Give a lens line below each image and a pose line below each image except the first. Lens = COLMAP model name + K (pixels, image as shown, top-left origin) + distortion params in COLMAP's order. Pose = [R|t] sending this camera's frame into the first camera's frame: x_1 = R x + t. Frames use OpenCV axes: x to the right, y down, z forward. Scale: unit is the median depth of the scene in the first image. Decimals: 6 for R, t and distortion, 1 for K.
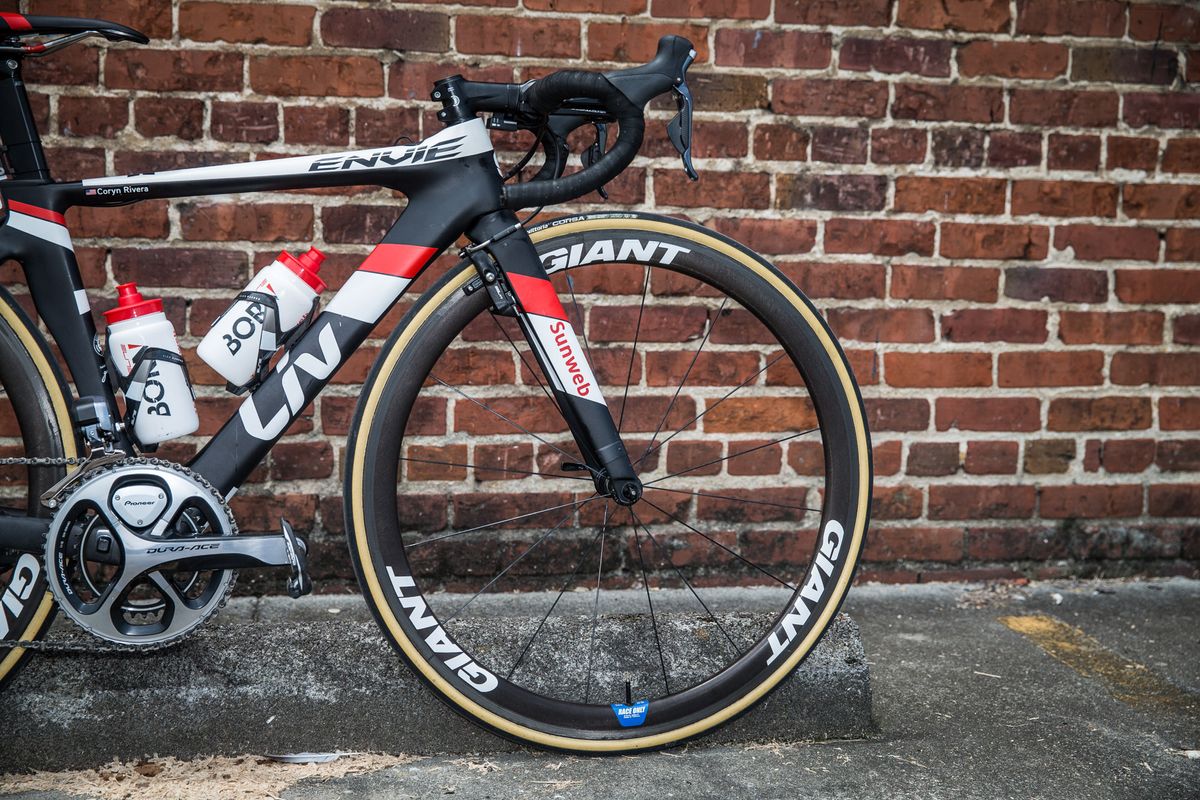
lens RADIAL K [[1653.6, 0, 597.0], [0, 1653.6, 407.9], [0, 0, 1]] dist [0.095208, 0.000000]
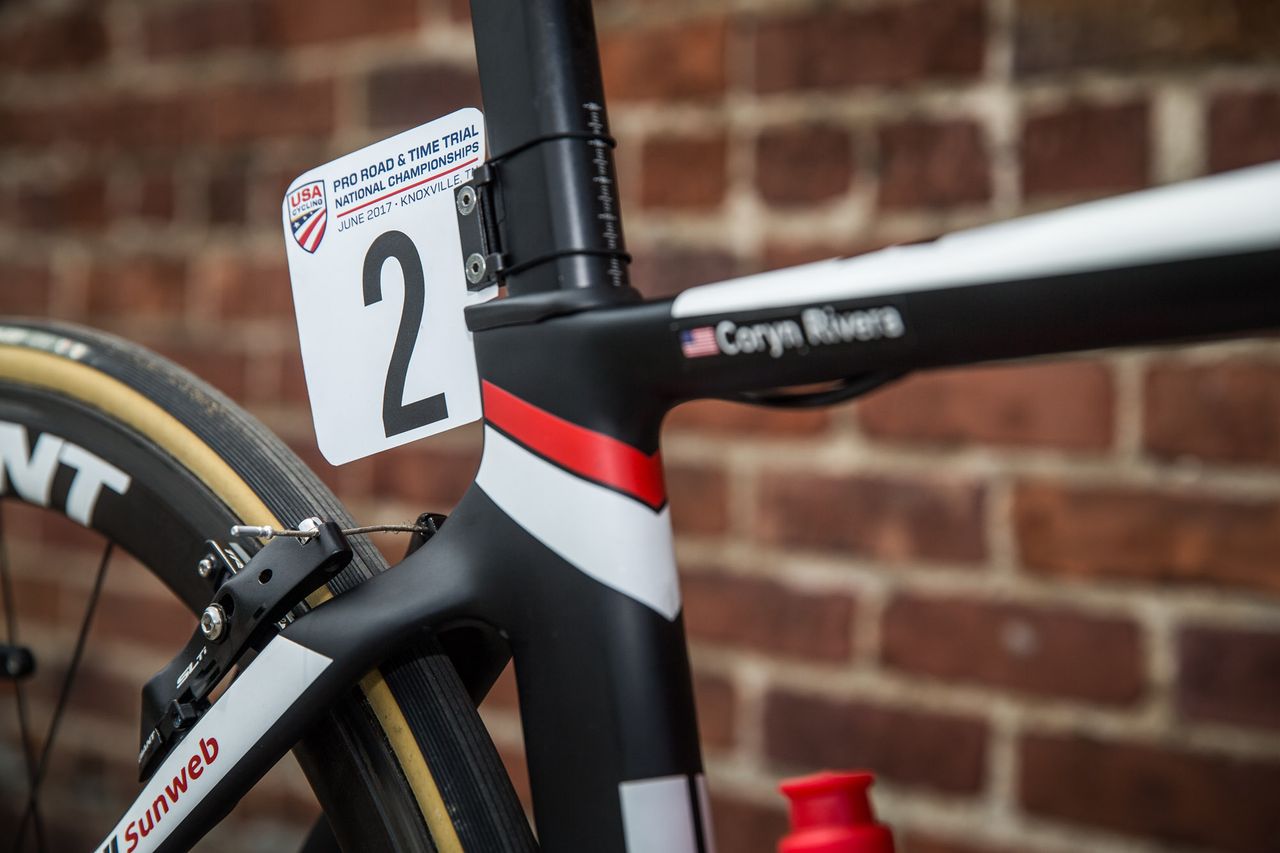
lens RADIAL K [[2231.2, 0, 635.8], [0, 2231.2, 436.0], [0, 0, 1]] dist [0.111338, 0.000000]
pose [[0.539018, 0.018217, -0.842097, -0.057451], [-0.100050, 0.994073, -0.042537, -0.096430], [0.836331, 0.107180, 0.537646, 0.778518]]
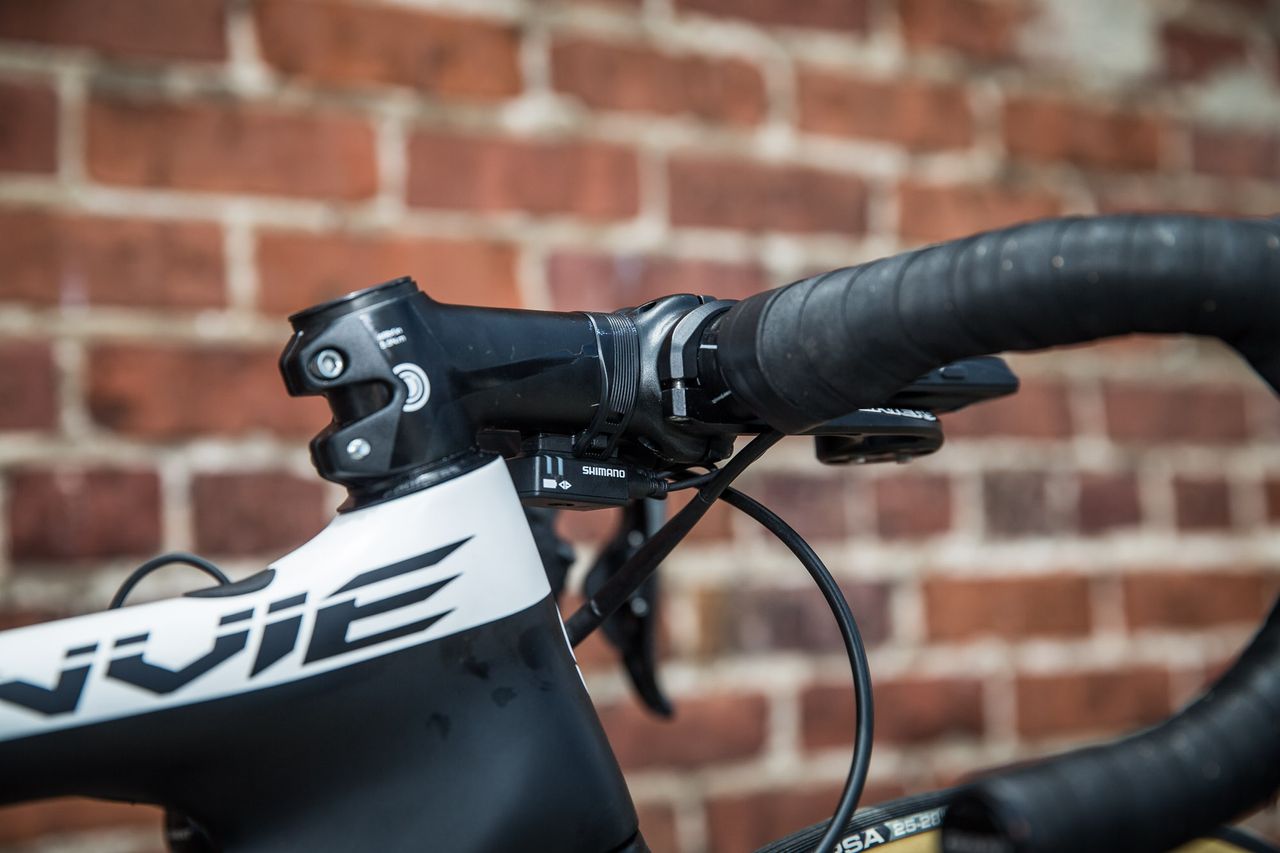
lens RADIAL K [[2231.2, 0, 646.0], [0, 2231.2, 432.4], [0, 0, 1]] dist [0.111338, 0.000000]
pose [[0.921056, -0.034642, 0.387885, -0.168531], [0.107486, 0.979959, -0.167712, -0.120470], [-0.374302, 0.196165, 0.906321, 0.690550]]
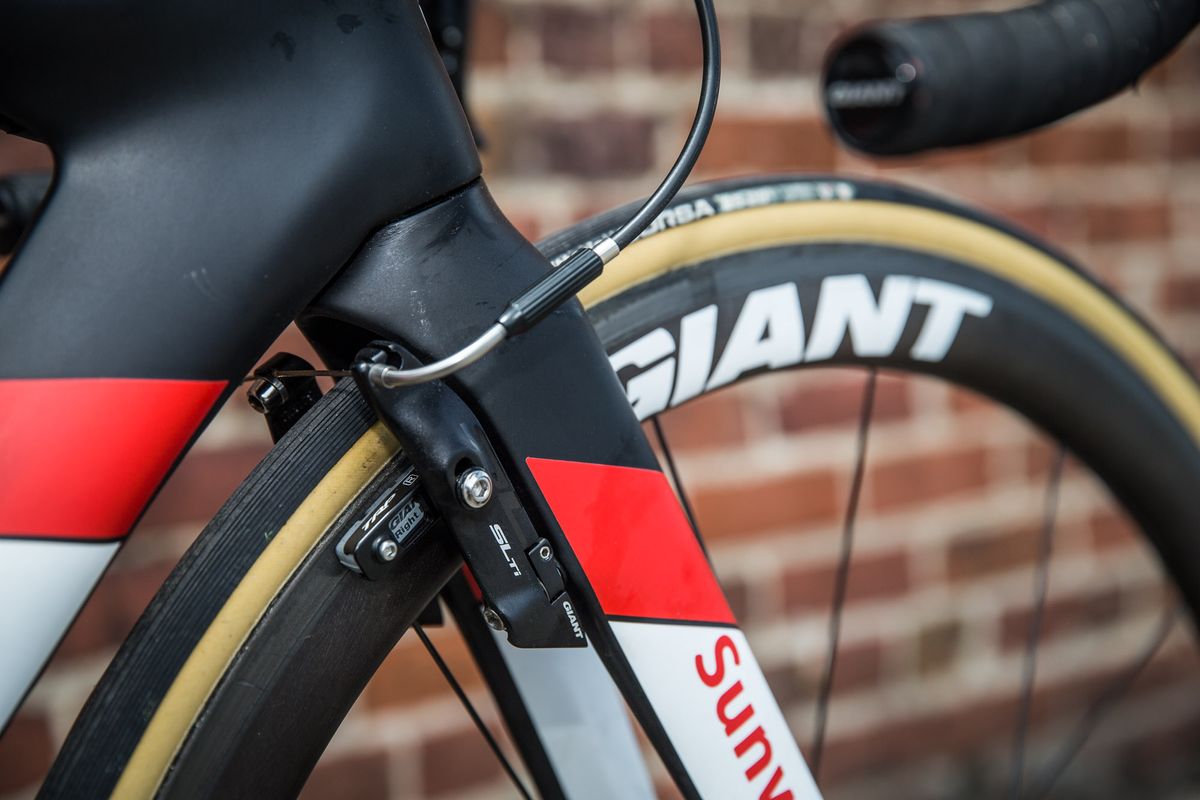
lens RADIAL K [[2091.7, 0, 598.9], [0, 2091.7, 396.0], [0, 0, 1]] dist [0.111338, 0.000000]
pose [[0.878514, -0.092665, 0.468643, -0.175272], [0.106768, 0.994278, -0.003548, -0.085943], [-0.465633, 0.053153, 0.883380, 0.720956]]
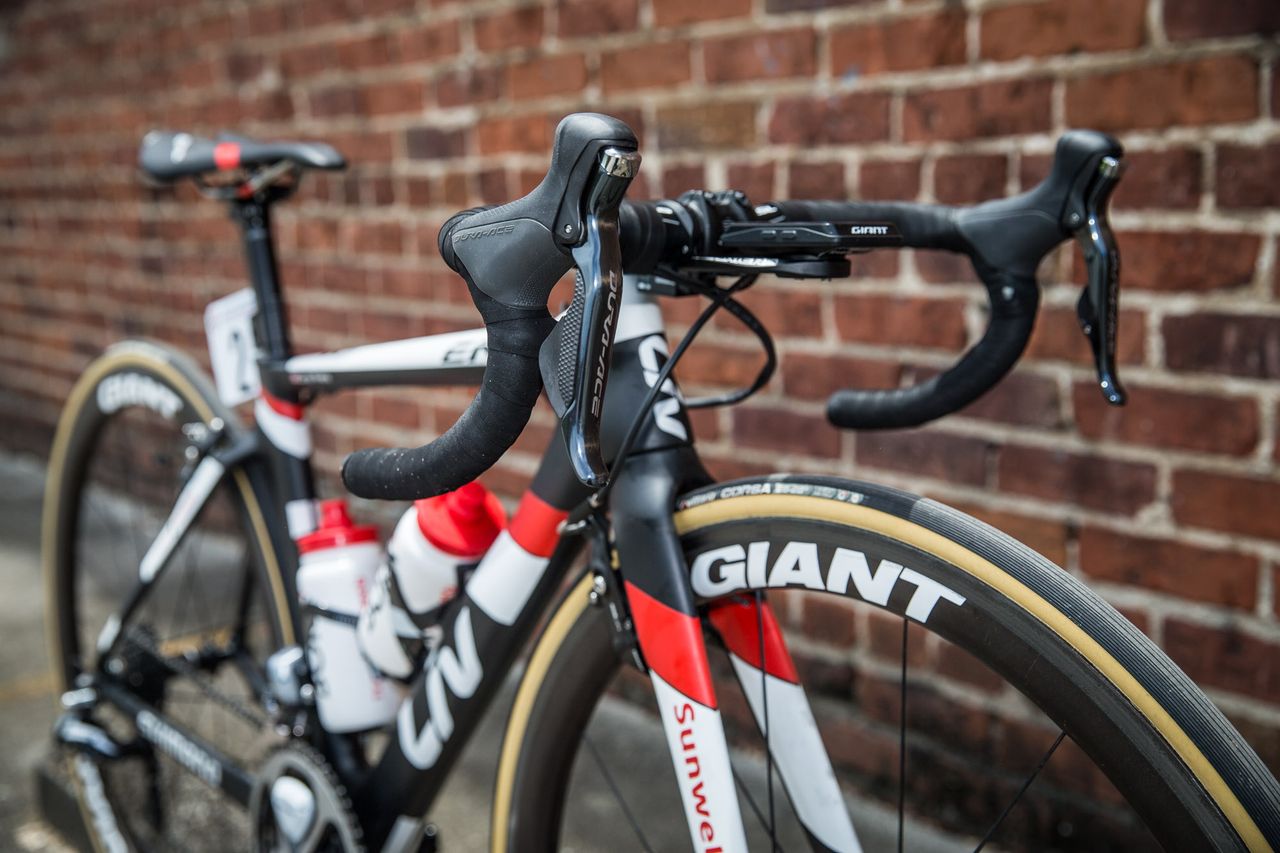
lens RADIAL K [[1553.0, 0, 632.4], [0, 1553.0, 435.8], [0, 0, 1]] dist [0.045650, 0.000000]
pose [[0.435466, 0.119026, -0.892301, 0.353900], [-0.049505, 0.992887, 0.108284, -0.172587], [0.898843, -0.002980, 0.438261, 0.773710]]
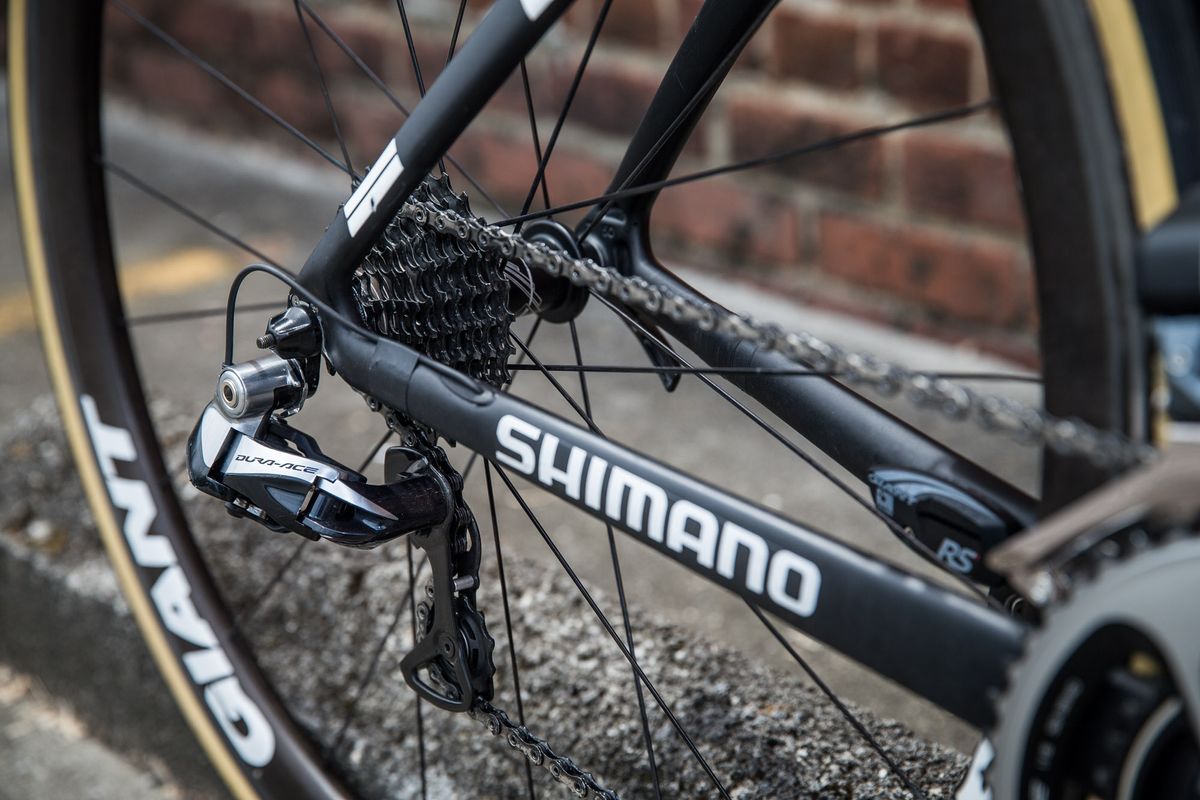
lens RADIAL K [[2091.7, 0, 608.3], [0, 2091.7, 394.9], [0, 0, 1]] dist [0.111338, 0.000000]
pose [[0.503740, 0.263129, -0.822805, -0.099430], [-0.060673, 0.960905, 0.270147, -0.047784], [0.861722, -0.086162, 0.500012, 0.729913]]
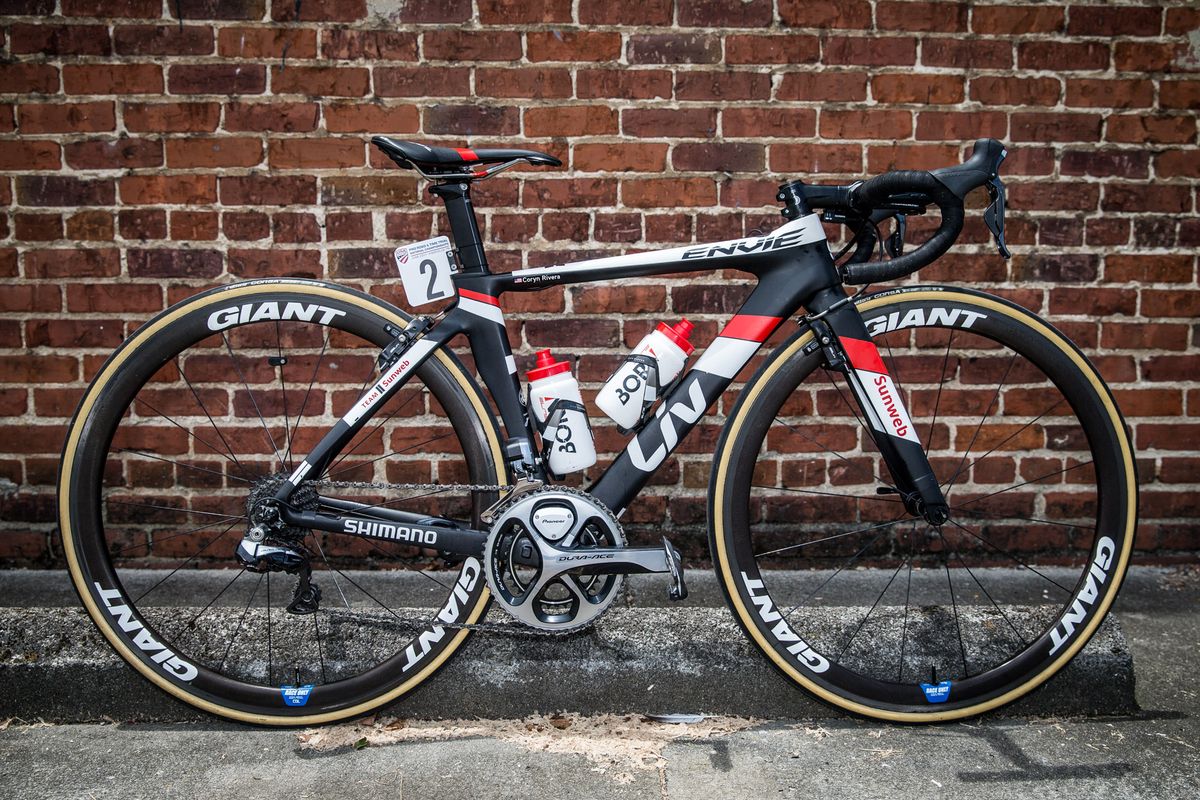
lens RADIAL K [[1031.7, 0, 613.3], [0, 1031.7, 388.3], [0, 0, 1]] dist [-0.065931, 0.077030]
pose [[0.983088, -0.004261, -0.183085, -0.077459], [0.000508, 0.999789, -0.020541, -0.026716], [0.183134, 0.020100, 0.982882, 0.210093]]
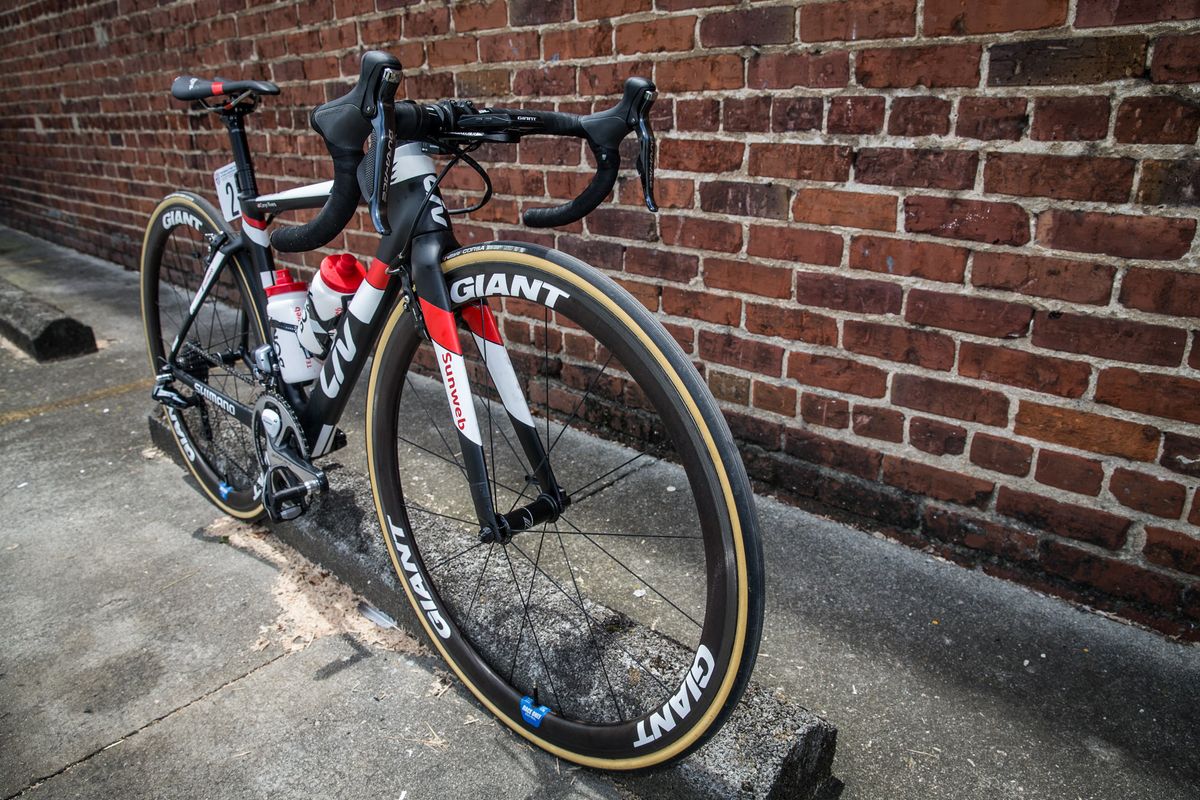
lens RADIAL K [[804.0, 0, 598.9], [0, 804.0, 403.3], [0, 0, 1]] dist [-0.097276, 0.053955]
pose [[0.565762, 0.257292, -0.783399, 0.407233], [-0.069014, 0.961513, 0.265949, -0.154382], [0.821675, -0.096398, 0.561745, 0.784032]]
